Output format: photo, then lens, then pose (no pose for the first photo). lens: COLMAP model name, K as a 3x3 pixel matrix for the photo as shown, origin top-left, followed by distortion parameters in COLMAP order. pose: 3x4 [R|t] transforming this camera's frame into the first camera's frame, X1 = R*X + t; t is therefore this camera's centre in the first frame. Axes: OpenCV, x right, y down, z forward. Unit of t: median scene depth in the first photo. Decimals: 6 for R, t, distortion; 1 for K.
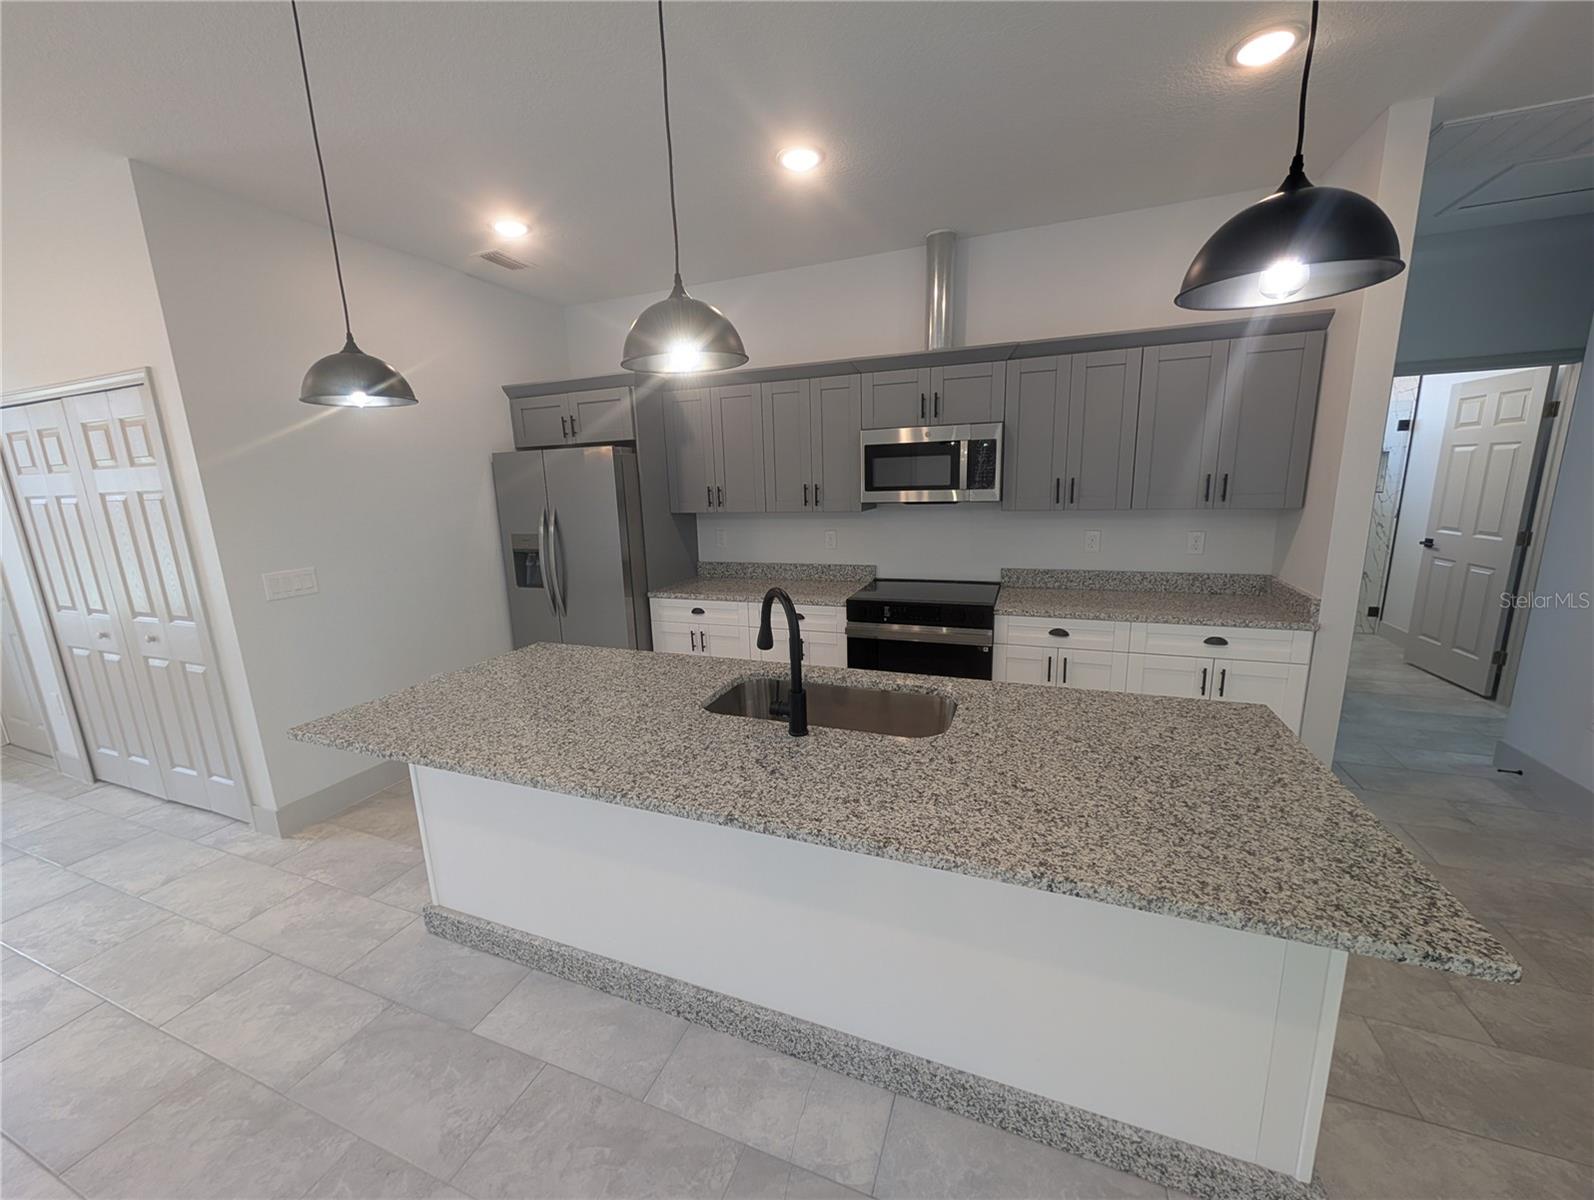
lens RADIAL K [[603.2, 0, 797.0], [0, 603.2, 600.0], [0, 0, 1]] dist [-0.000799, -0.000126]
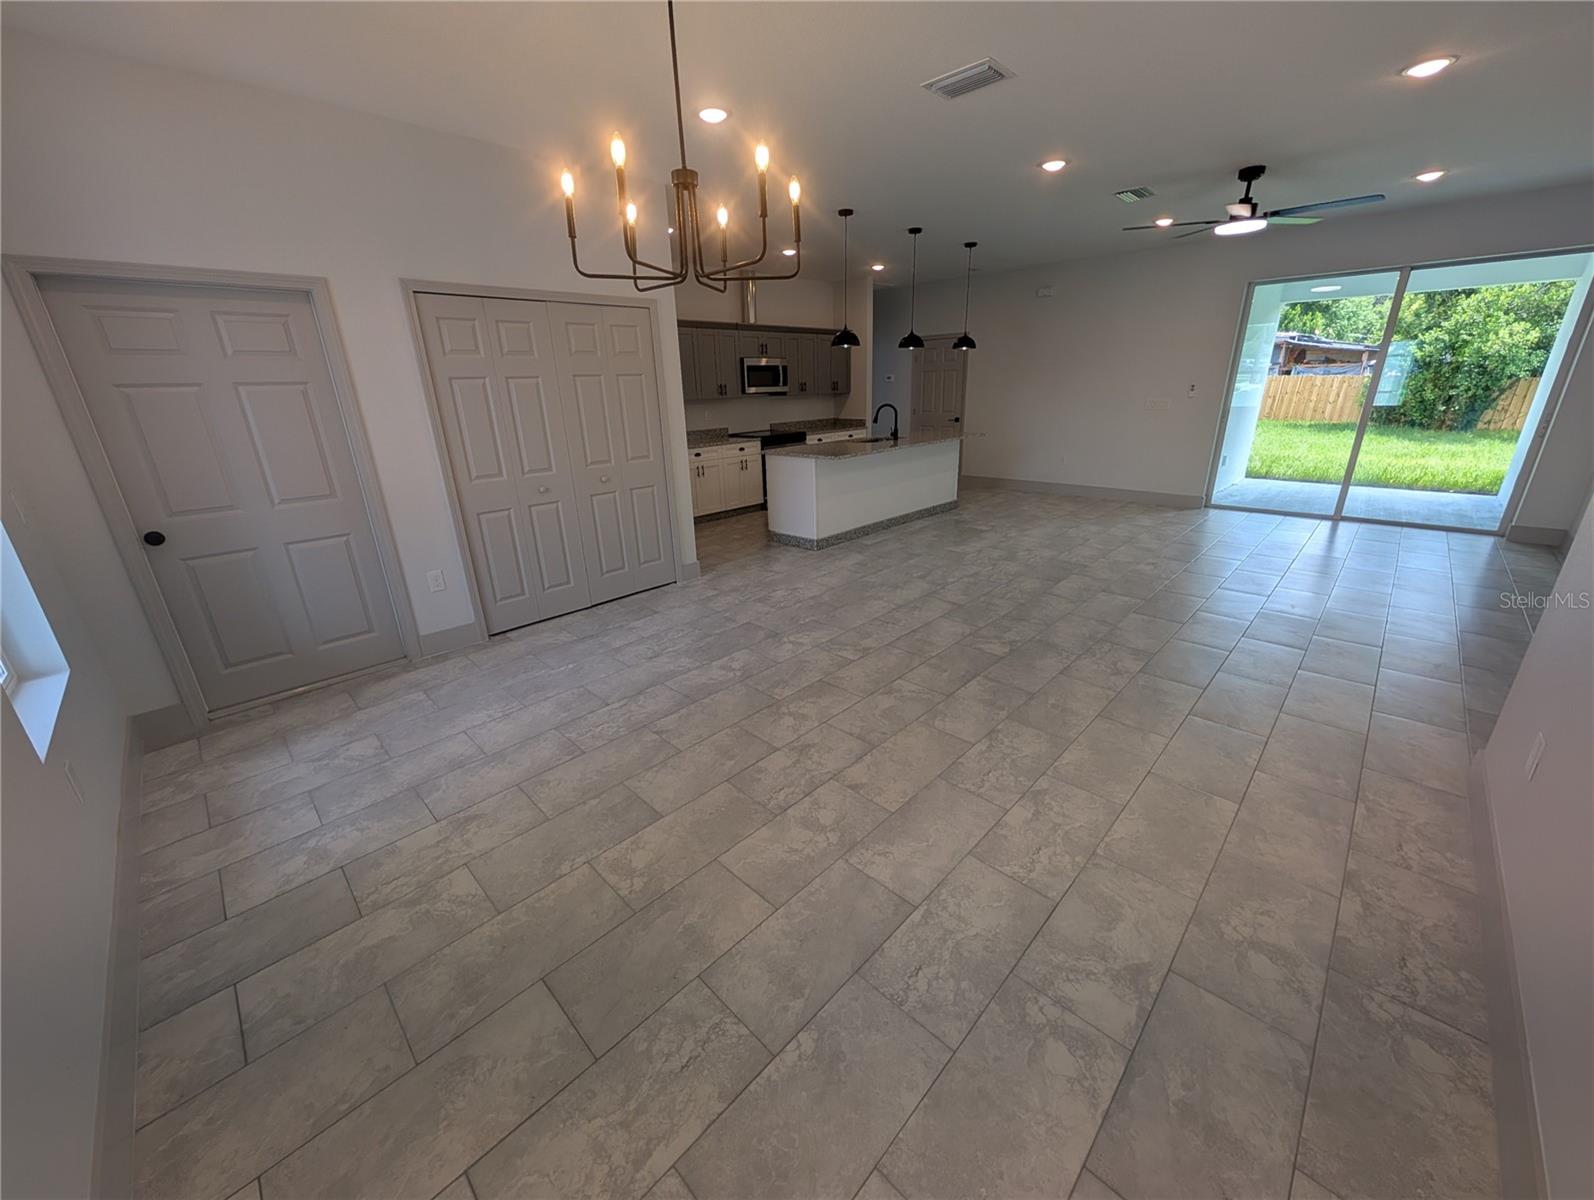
lens RADIAL K [[603.2, 0, 797.0], [0, 603.2, 600.0], [0, 0, 1]] dist [-0.000799, -0.000126]
pose [[0.393197, -0.290808, 0.872254, -2.086711], [0.199053, 0.953090, 0.228029, 0.095928], [-0.897649, 0.083964, 0.432638, -0.034335]]
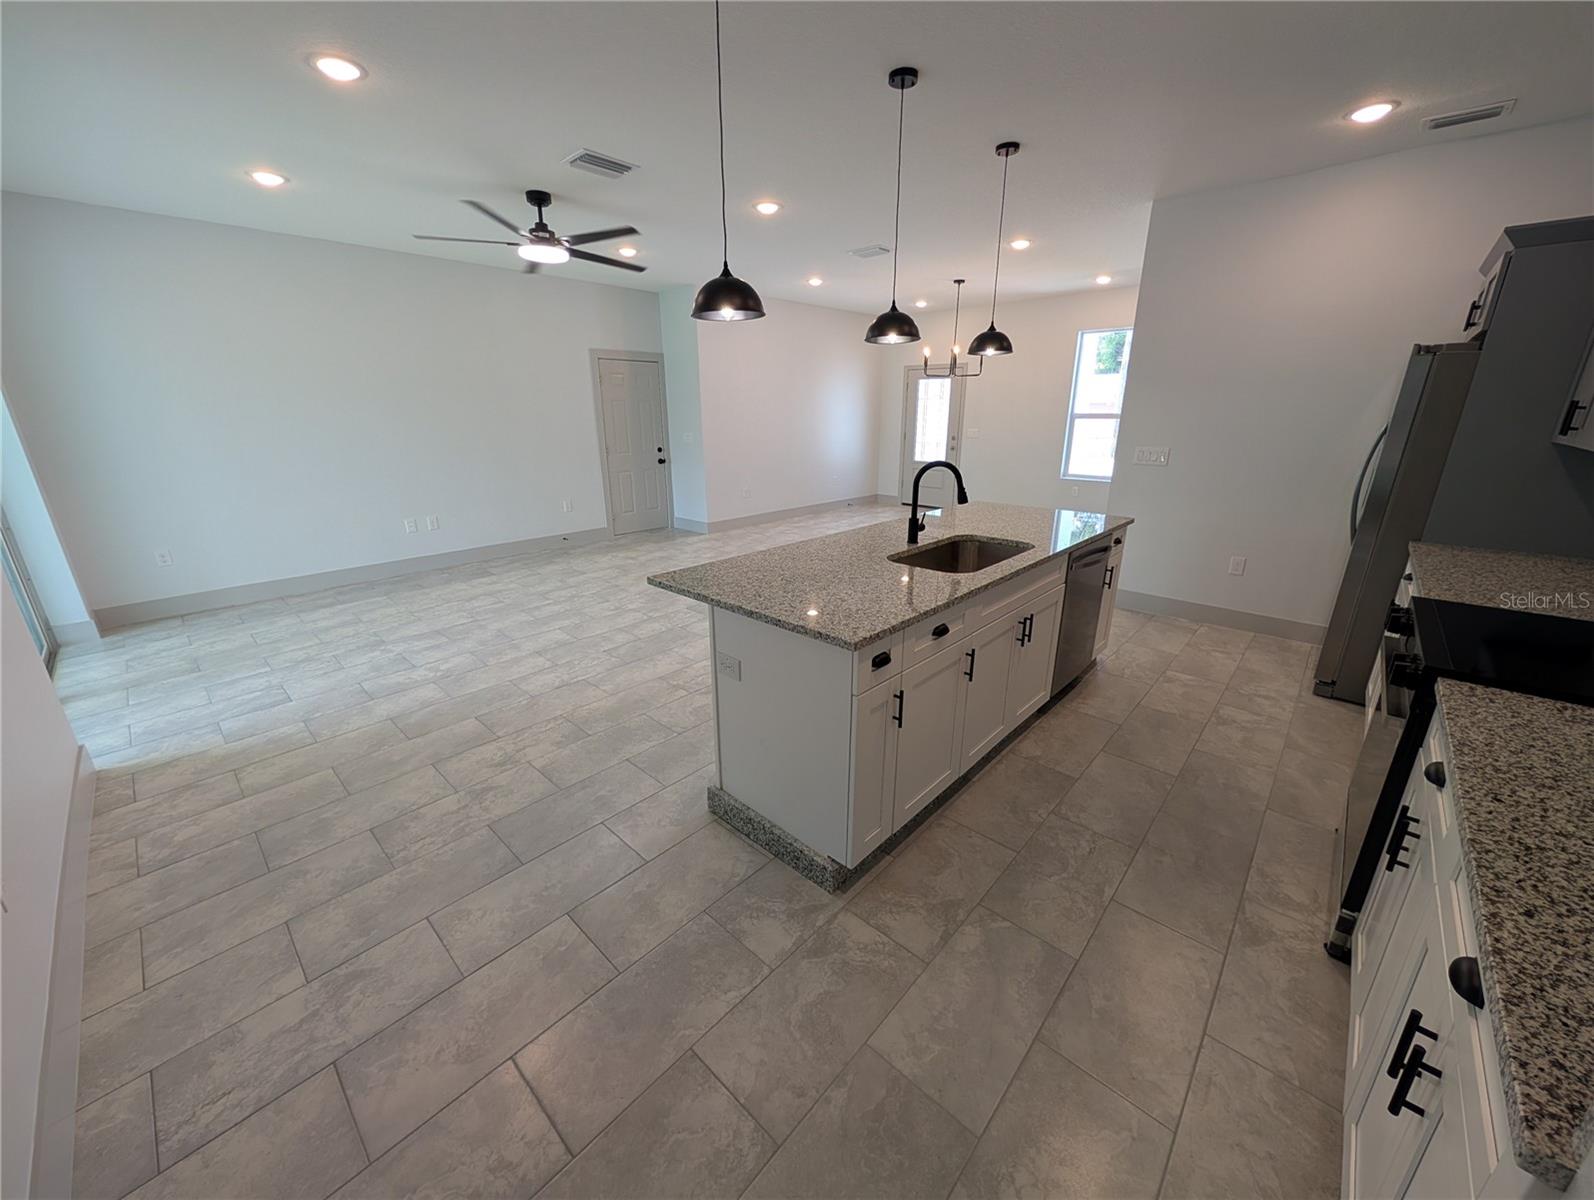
lens RADIAL K [[607.4, 0, 795.9], [0, 607.4, 597.9], [0, 0, 1]] dist [-0.000429, 0.000382]
pose [[-0.366602, 0.312755, -0.876235, 0.886505], [-0.170852, 0.903158, 0.393847, -0.140380], [0.914556, 0.294092, -0.277665, 0.626055]]
